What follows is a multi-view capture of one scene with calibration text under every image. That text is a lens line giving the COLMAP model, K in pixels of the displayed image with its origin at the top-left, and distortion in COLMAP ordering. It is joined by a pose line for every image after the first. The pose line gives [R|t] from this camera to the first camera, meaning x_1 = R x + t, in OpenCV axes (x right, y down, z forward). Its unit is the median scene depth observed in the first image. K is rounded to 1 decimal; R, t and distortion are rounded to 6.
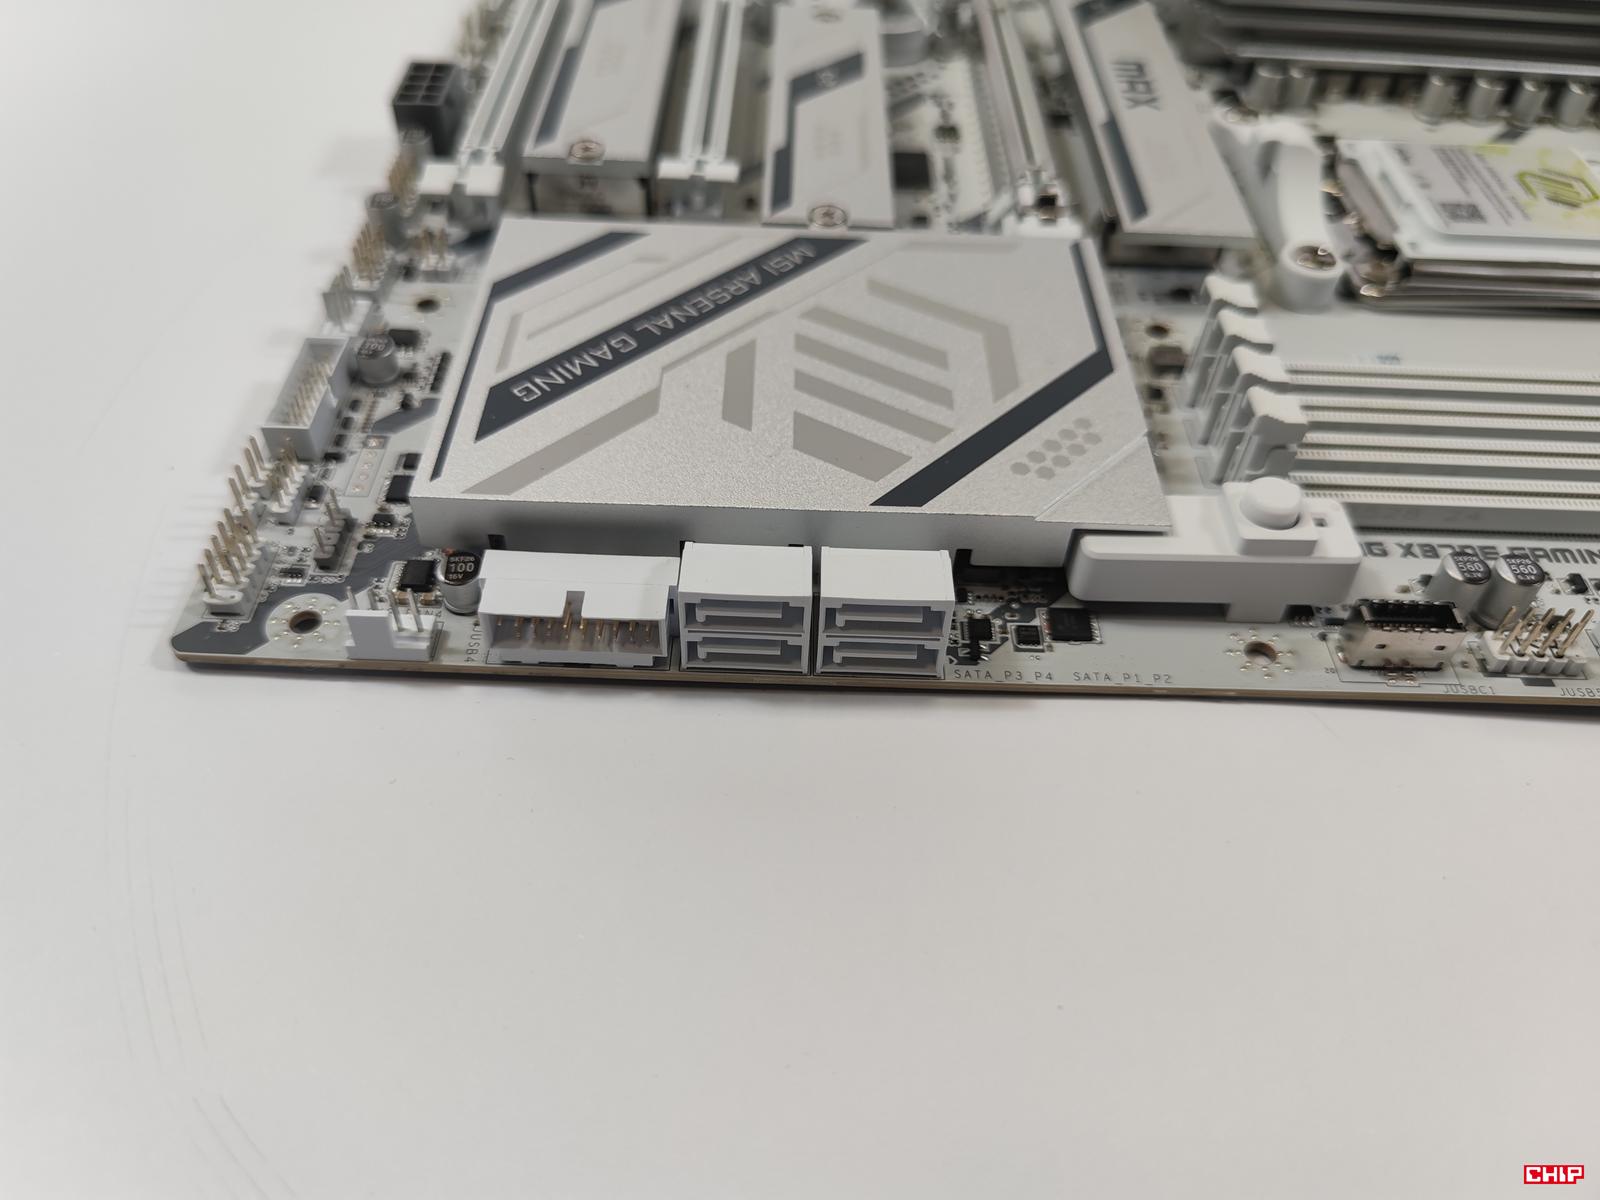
lens RADIAL K [[1223.7, 0, 795.3], [0, 1223.7, 607.8], [0, 0, 1]] dist [-0.011285, -0.038181]
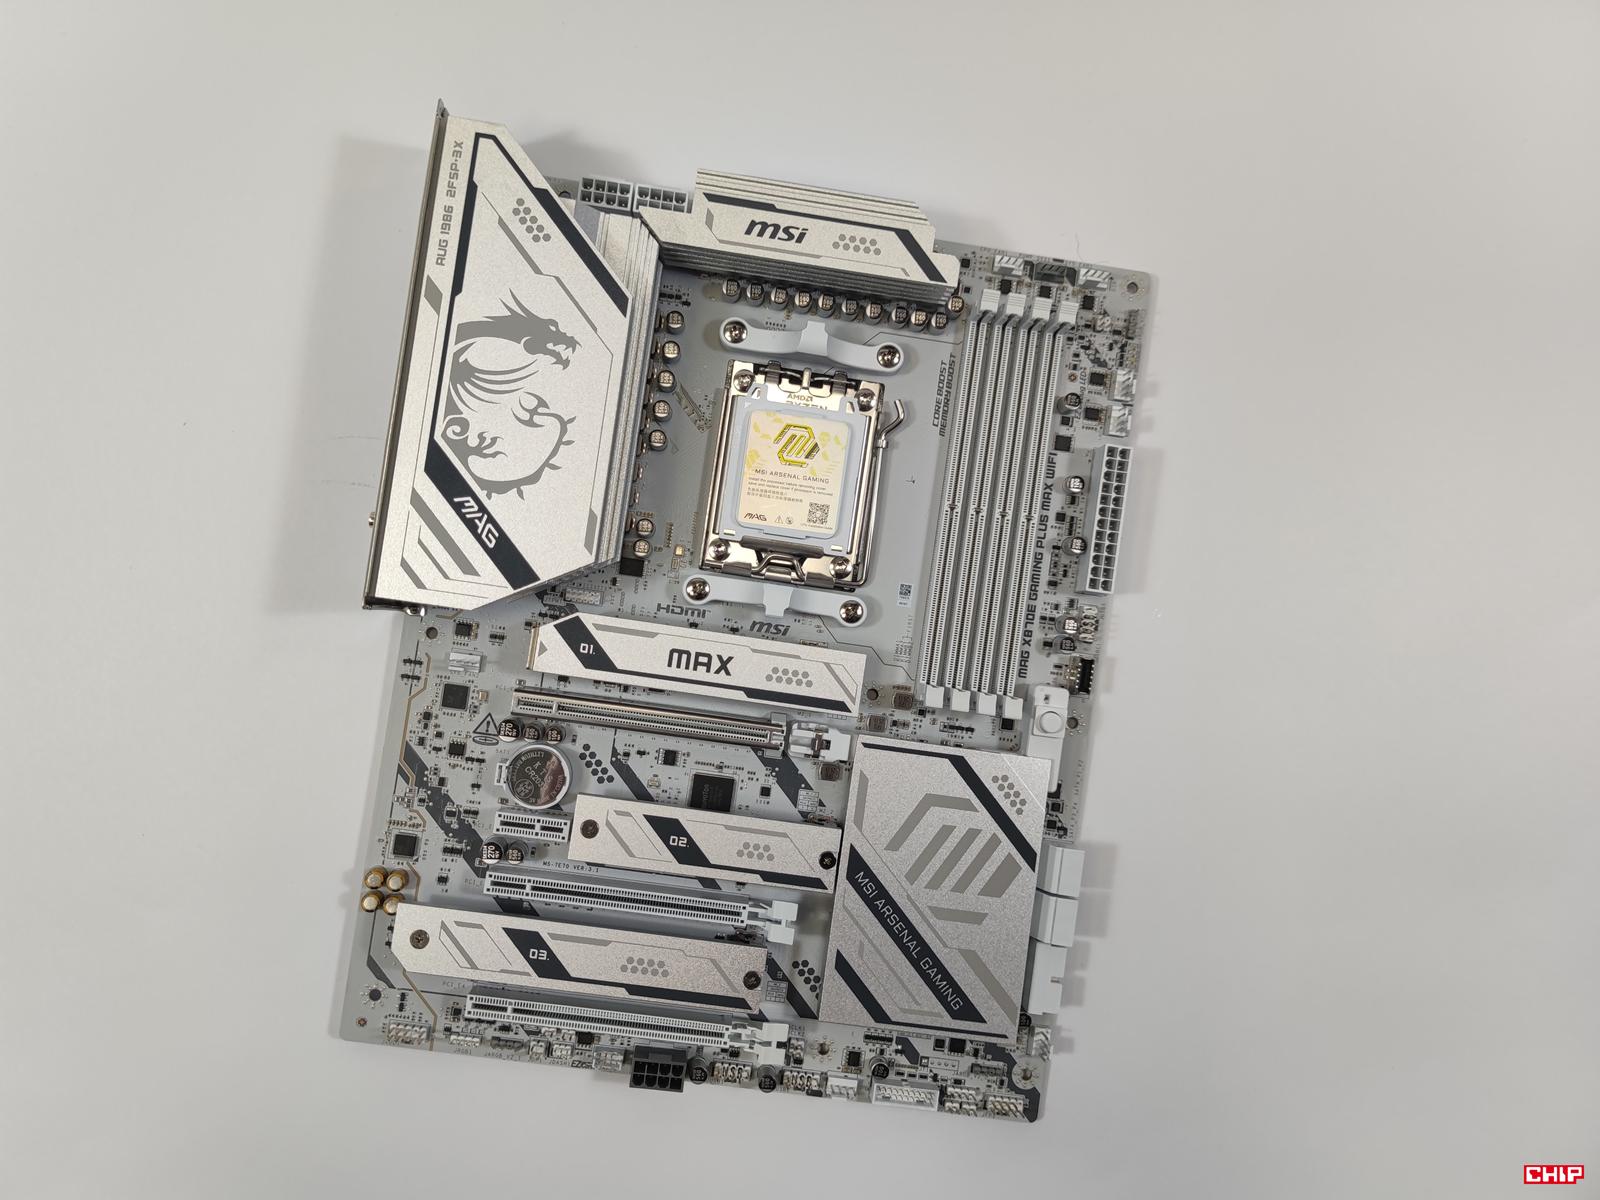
lens RADIAL K [[1179.9, 0, 784.8], [0, 1179.9, 602.0], [0, 0, 1]] dist [0.033275, -0.029670]
pose [[0.125727, -0.992064, -0.001442, 0.518692], [0.692278, 0.086693, 0.716404, -2.103414], [-0.710594, -0.091069, 0.697684, -0.326131]]
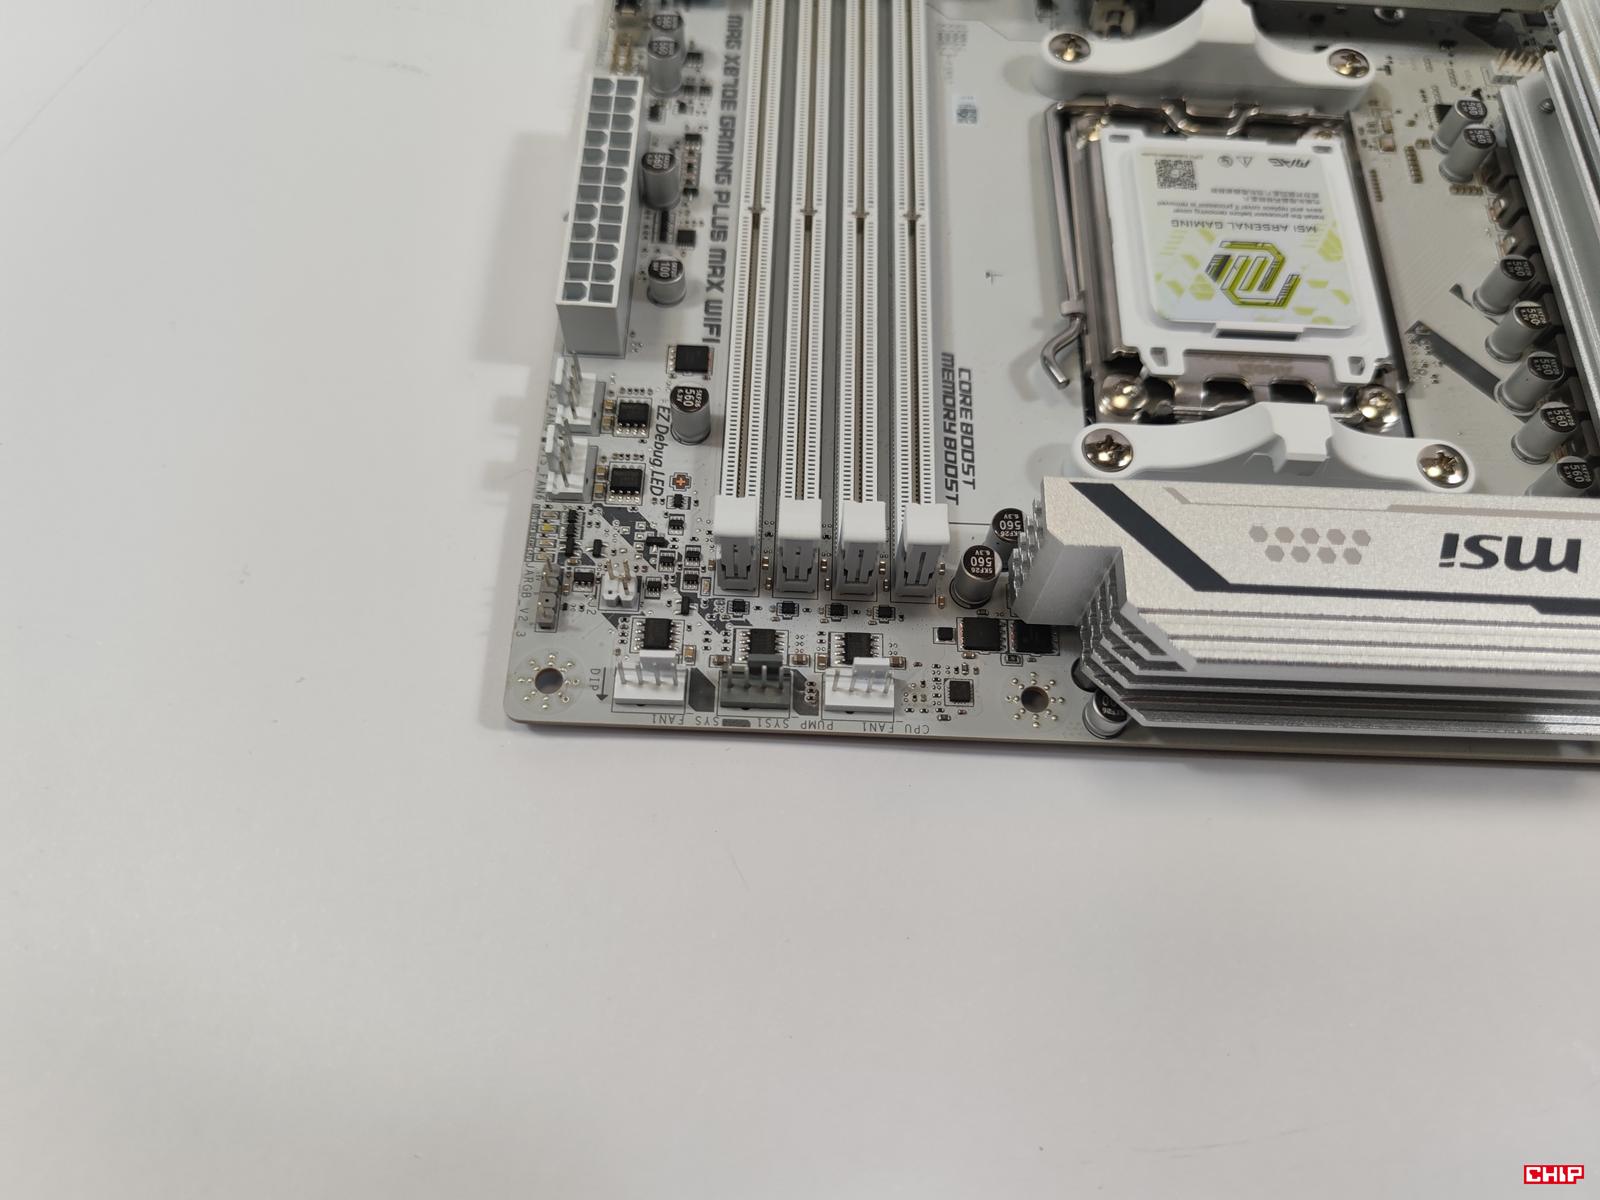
lens RADIAL K [[1223.7, 0, 796.8], [0, 1223.7, 606.9], [0, 0, 1]] dist [-0.011285, -0.038181]
pose [[-0.010047, 0.893097, -0.449751, 1.643042], [-0.755310, 0.287969, 0.588711, -0.720406], [0.655290, 0.345617, 0.671672, 0.335797]]
